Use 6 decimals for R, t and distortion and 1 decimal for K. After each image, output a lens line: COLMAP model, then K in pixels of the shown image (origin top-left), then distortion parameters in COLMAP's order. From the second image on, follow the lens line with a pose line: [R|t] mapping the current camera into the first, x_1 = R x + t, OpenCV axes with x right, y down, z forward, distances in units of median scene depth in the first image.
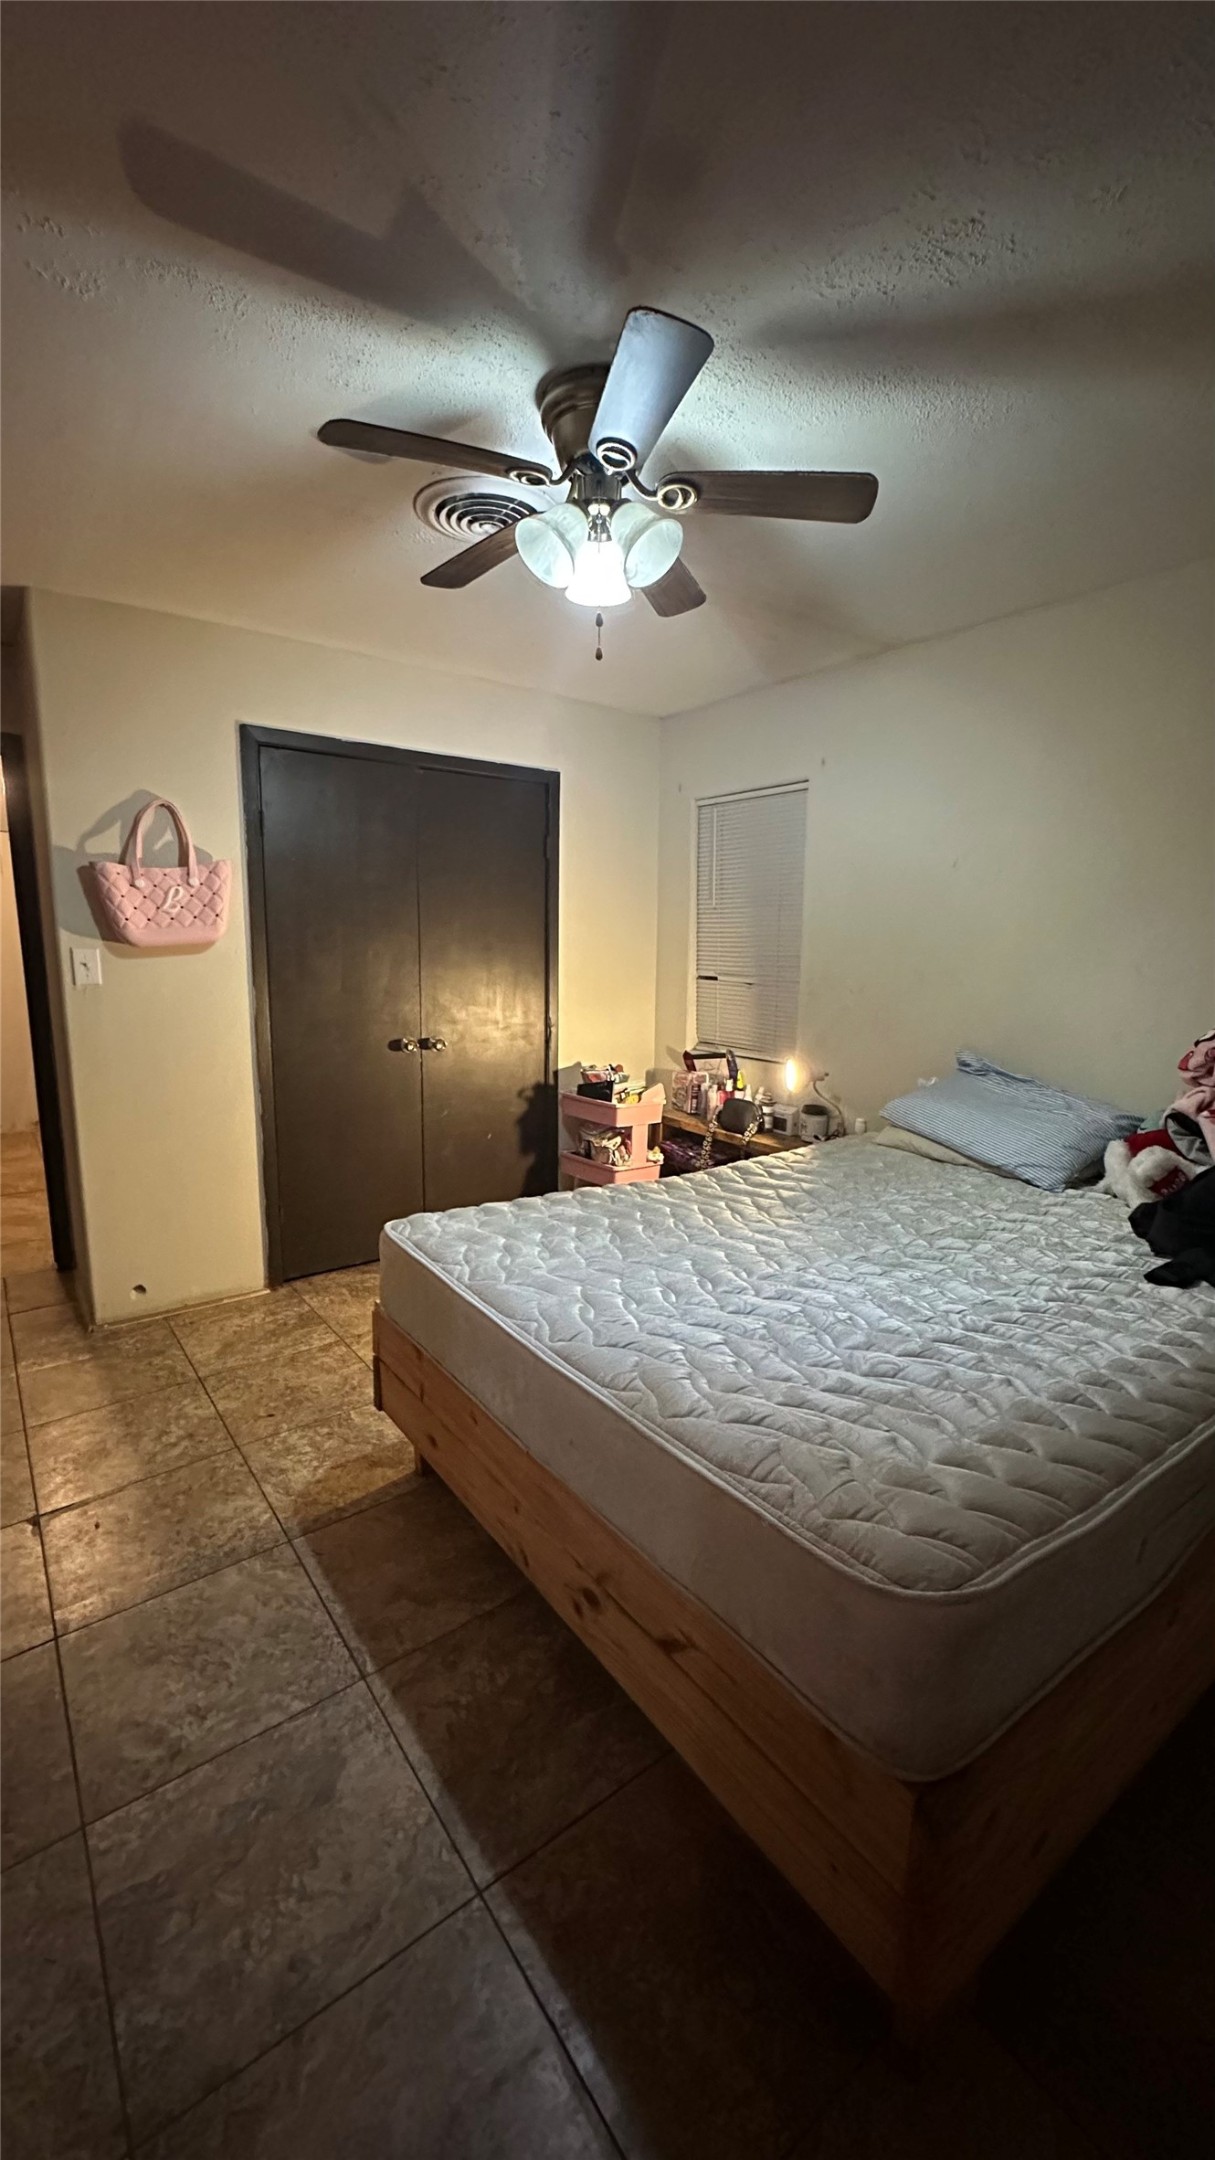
lens RADIAL K [[863.4, 0, 607.5], [0, 863.4, 1076.6], [0, 0, 1]] dist [-0.007974, 0.001144]
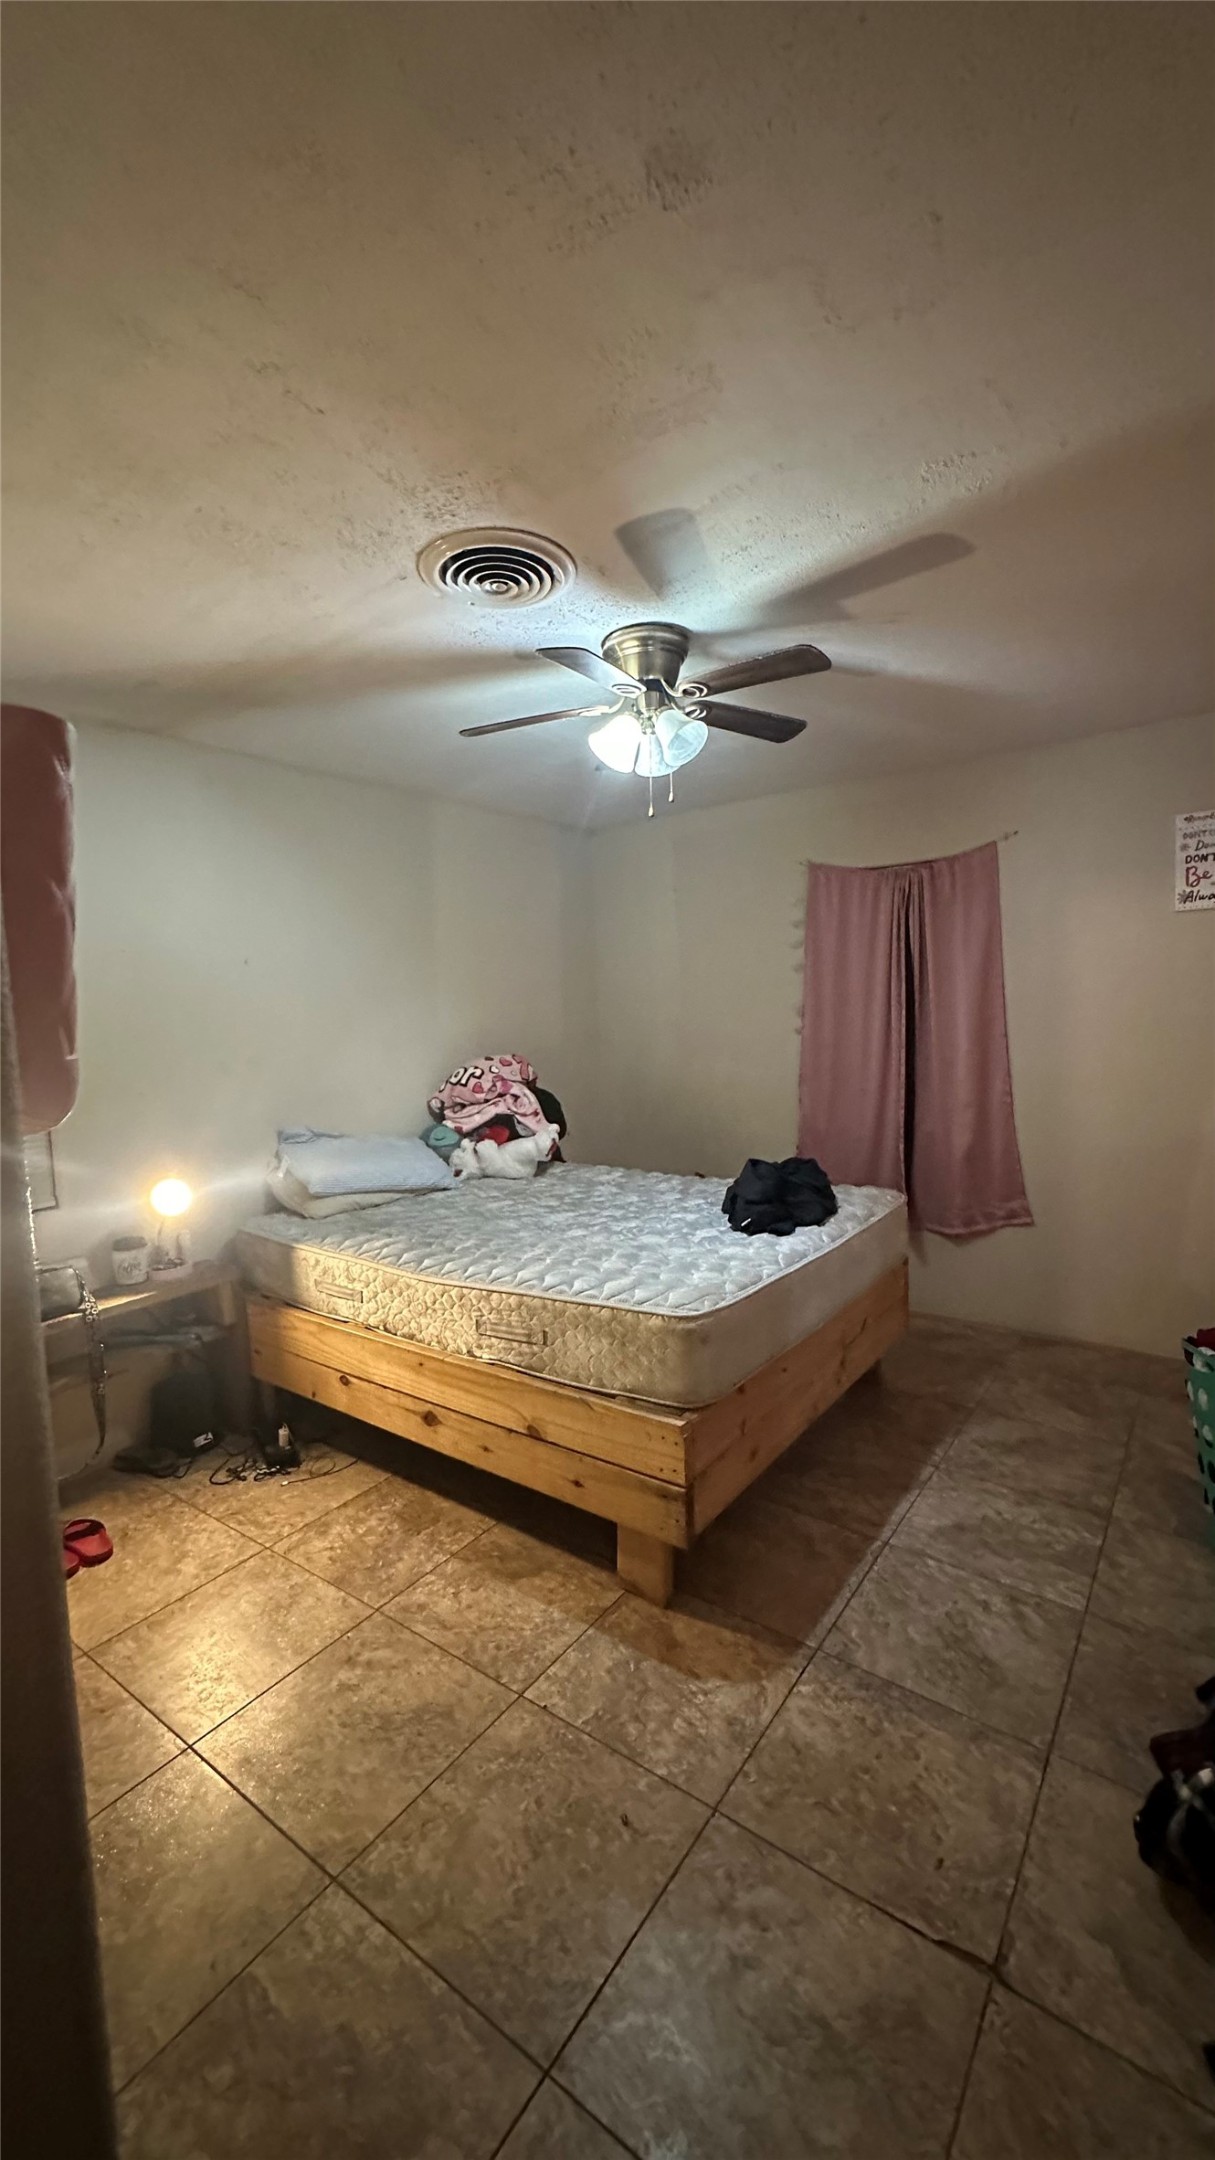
lens RADIAL K [[863.4, 0, 605.7], [0, 863.4, 1074.7], [0, 0, 1]] dist [-0.007974, 0.001144]
pose [[-0.293419, -0.070151, 0.953407, -1.203518], [0.183068, 0.974724, 0.128061, -0.252396], [-0.938292, 0.212114, -0.273160, 1.391946]]
